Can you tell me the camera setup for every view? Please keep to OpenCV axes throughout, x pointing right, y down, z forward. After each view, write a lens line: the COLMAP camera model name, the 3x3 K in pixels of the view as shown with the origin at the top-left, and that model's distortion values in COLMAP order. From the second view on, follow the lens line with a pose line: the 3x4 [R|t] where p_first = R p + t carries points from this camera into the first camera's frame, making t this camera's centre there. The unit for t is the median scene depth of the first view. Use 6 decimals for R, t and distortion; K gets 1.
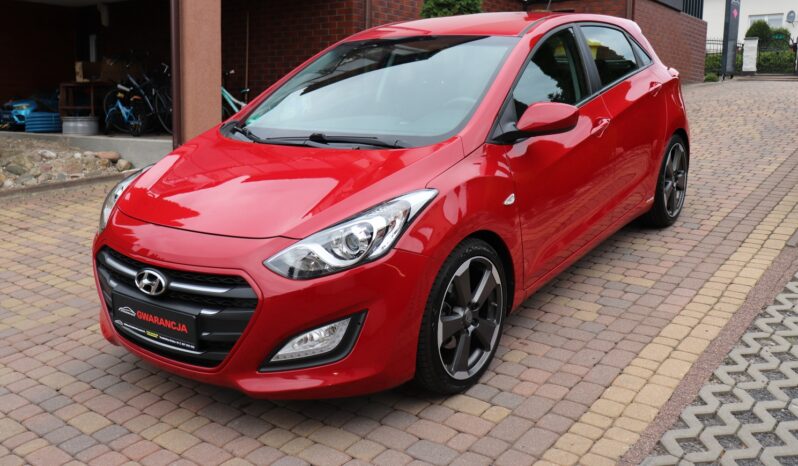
lens RADIAL K [[733.2, 0, 391.5], [0, 733.2, 220.2], [0, 0, 1]] dist [-0.033825, 0.000000]
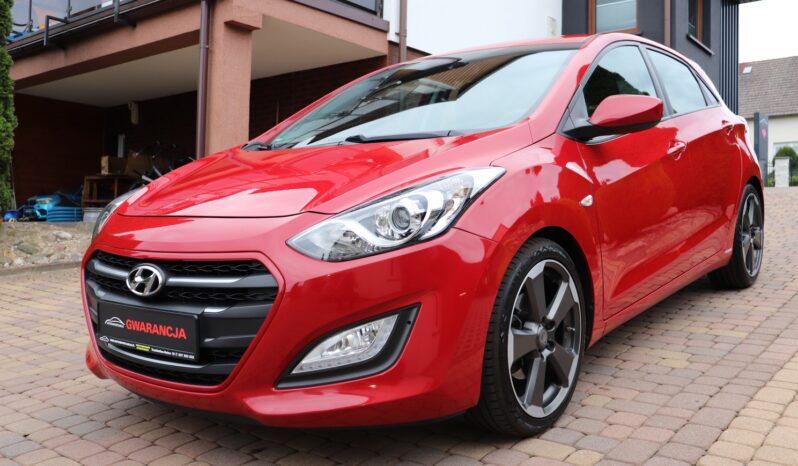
lens RADIAL K [[733.2, 0, 399.0], [0, 733.2, 236.8], [0, 0, 1]] dist [-0.033825, 0.000000]
pose [[0.999690, 0.005177, -0.024367, -0.031221], [-0.008897, 0.987851, -0.155147, 0.149133], [0.023268, 0.155316, 0.987591, 0.199190]]
